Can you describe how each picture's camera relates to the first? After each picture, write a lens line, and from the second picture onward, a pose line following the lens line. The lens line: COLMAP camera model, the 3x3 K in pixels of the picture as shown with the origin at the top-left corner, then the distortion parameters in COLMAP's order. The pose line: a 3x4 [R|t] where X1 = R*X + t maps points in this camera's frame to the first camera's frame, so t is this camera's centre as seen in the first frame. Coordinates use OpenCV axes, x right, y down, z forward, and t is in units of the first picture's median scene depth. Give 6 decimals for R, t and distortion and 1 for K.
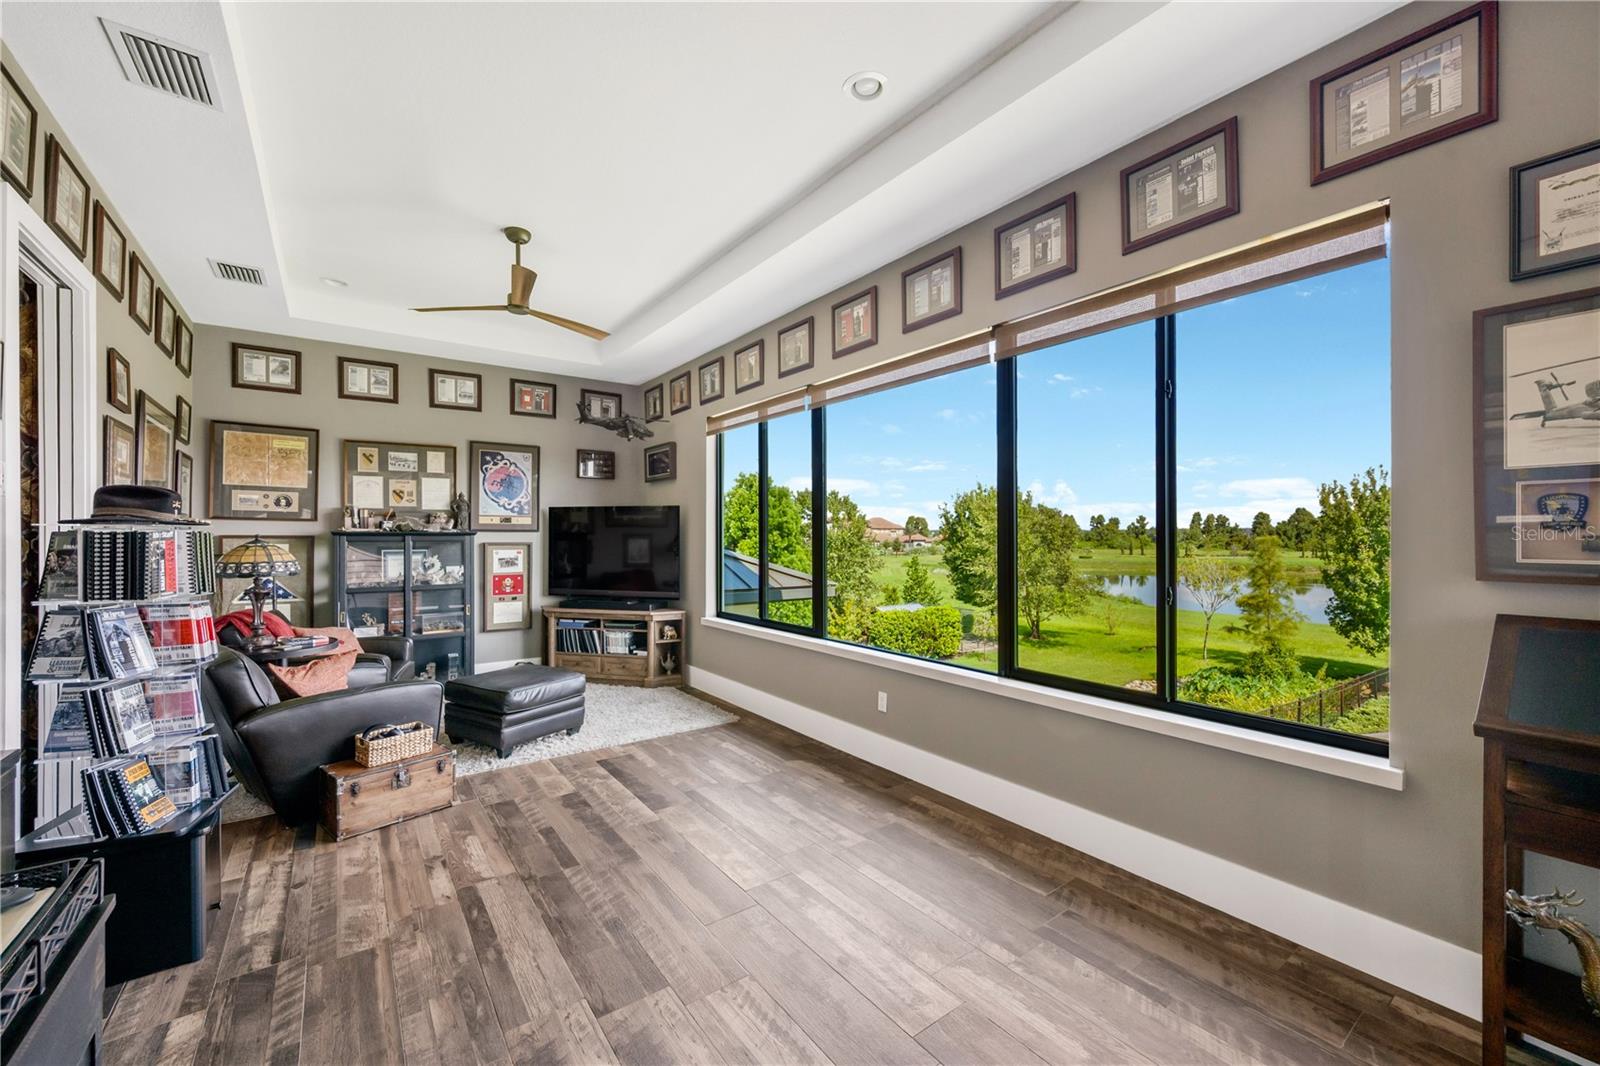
lens RADIAL K [[633.9, 0, 802.7], [0, 633.9, 535.7], [0, 0, 1]] dist [-0.000606, 0.000470]
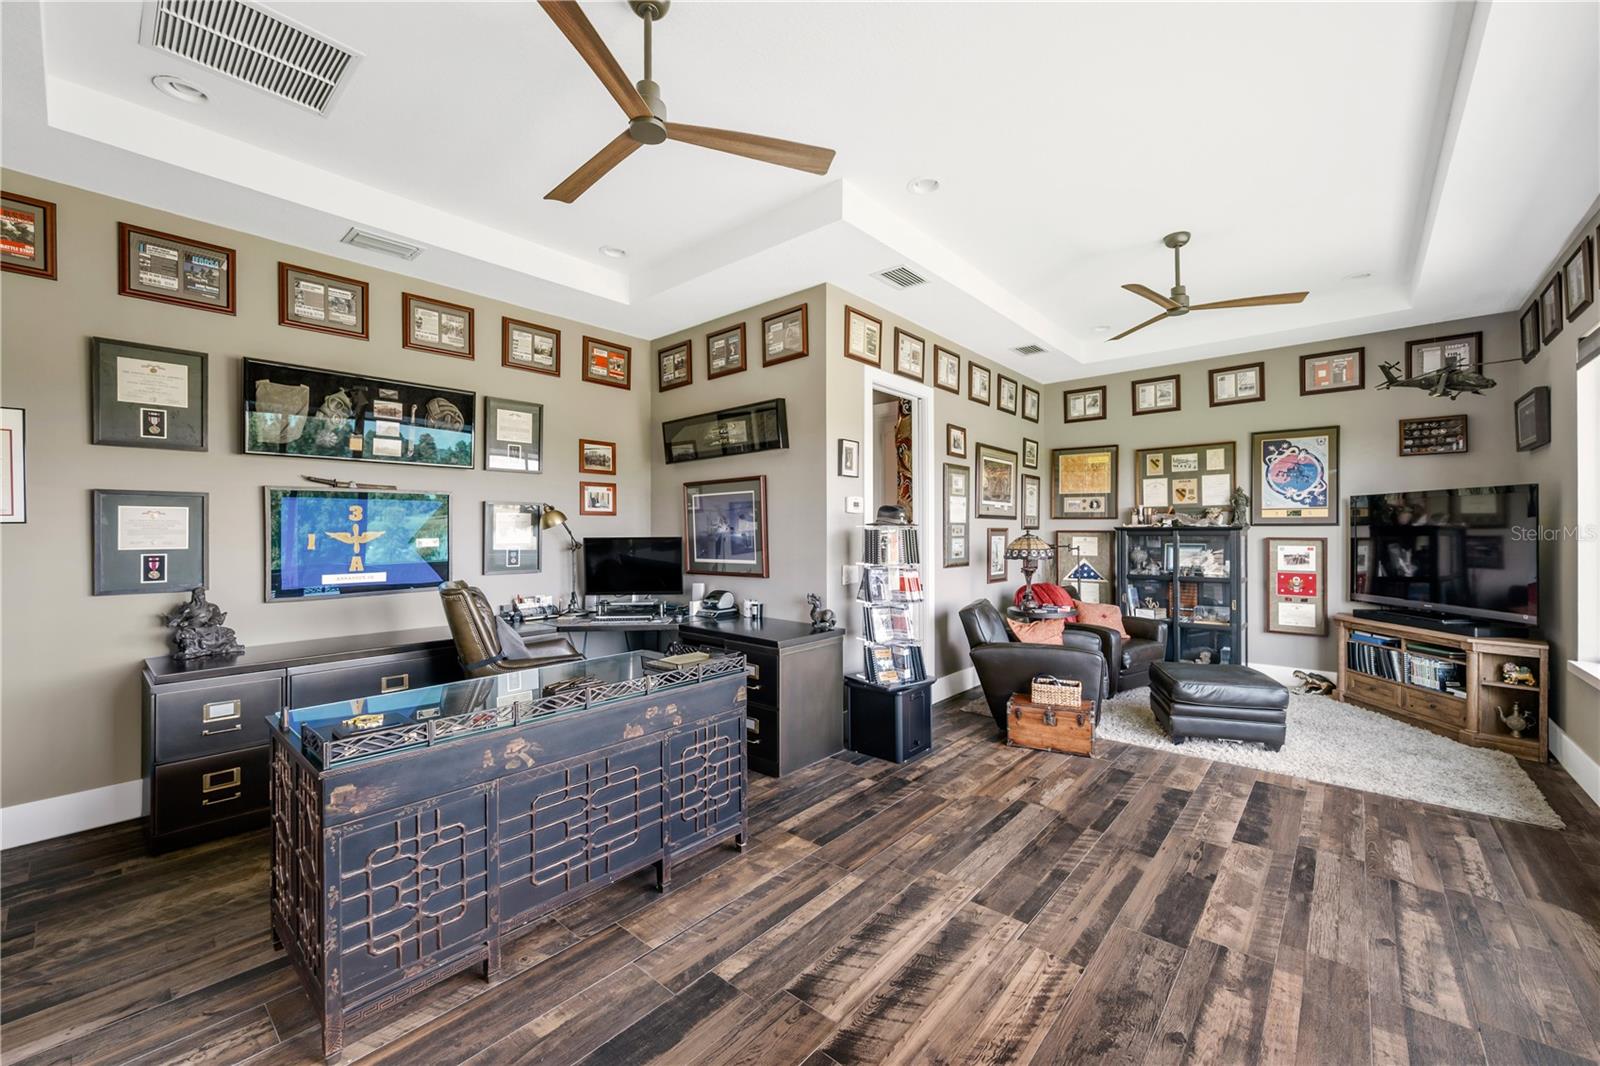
lens RADIAL K [[633.9, 0, 809.7], [0, 633.9, 530.6], [0, 0, 1]] dist [-0.000606, 0.000470]
pose [[0.227949, -0.000665, -0.973673, 0.369547], [0.002592, 0.999997, -0.000076, -0.001727], [0.973670, -0.002506, 0.227950, 0.160695]]
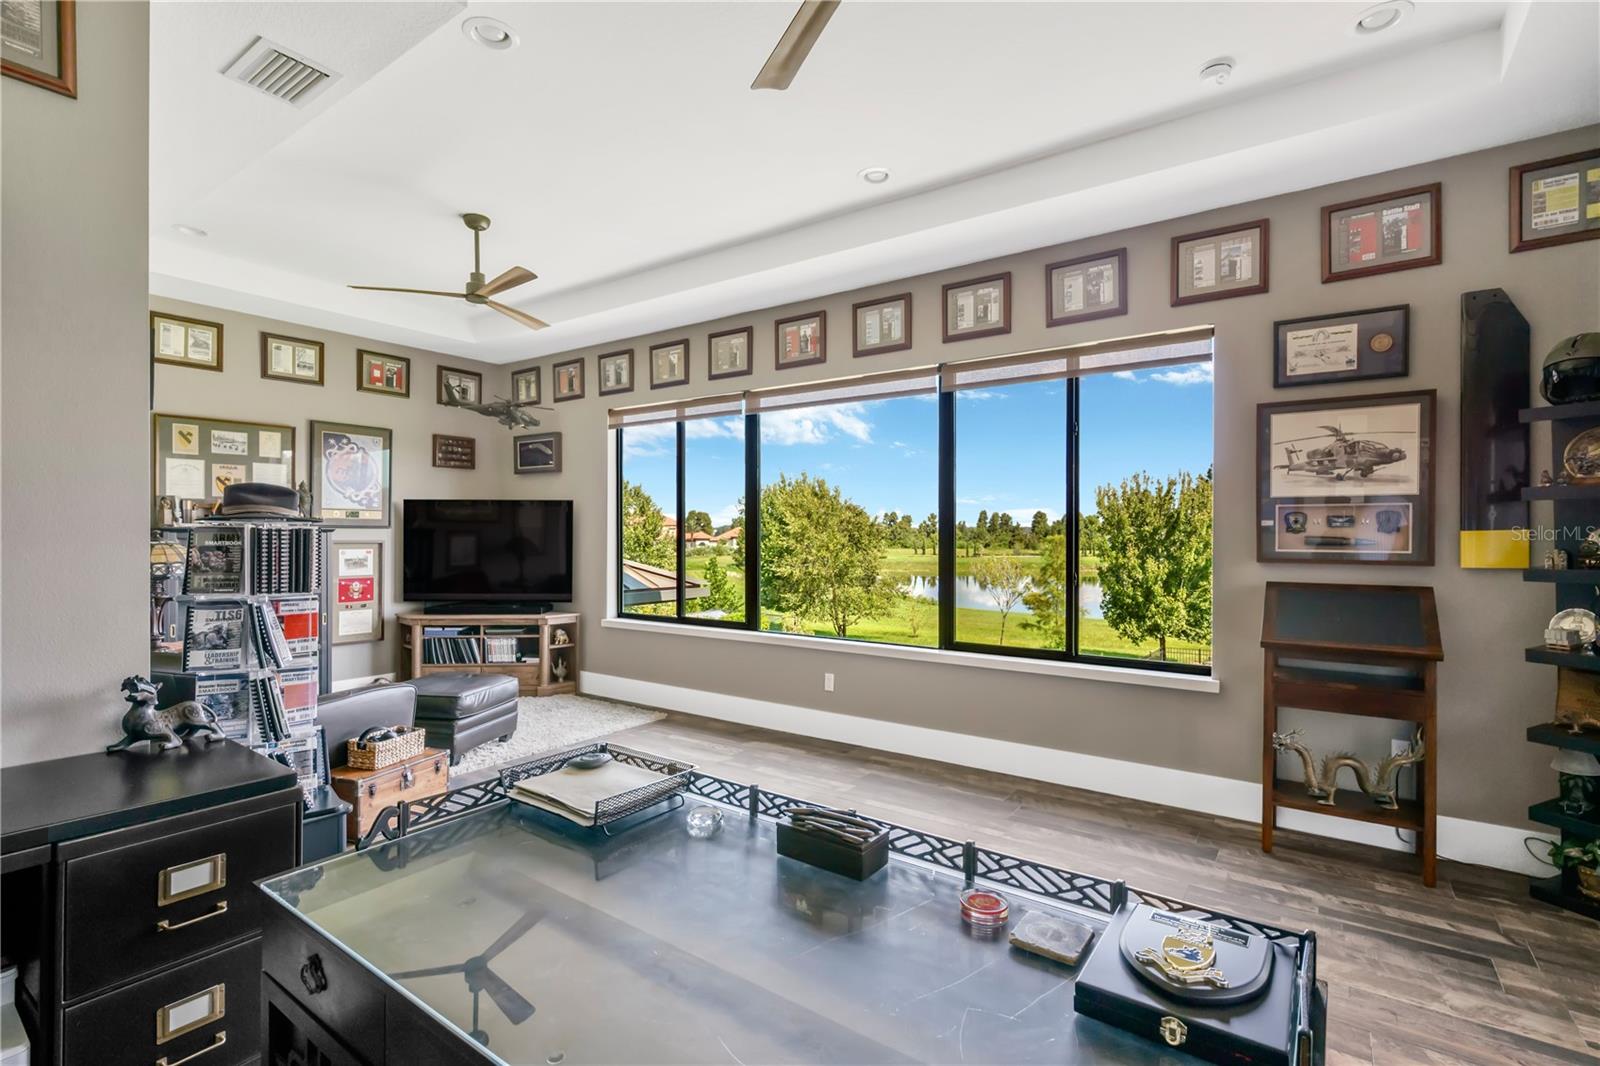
lens RADIAL K [[746.4, 0, 803.8], [0, 746.4, 538.4], [0, 0, 1]] dist [0.001517, -0.000107]
pose [[0.948575, 0.001555, 0.316547, -0.297664], [-0.003607, 0.999976, 0.005896, -0.000492], [-0.316531, -0.006735, 0.948558, -0.211366]]
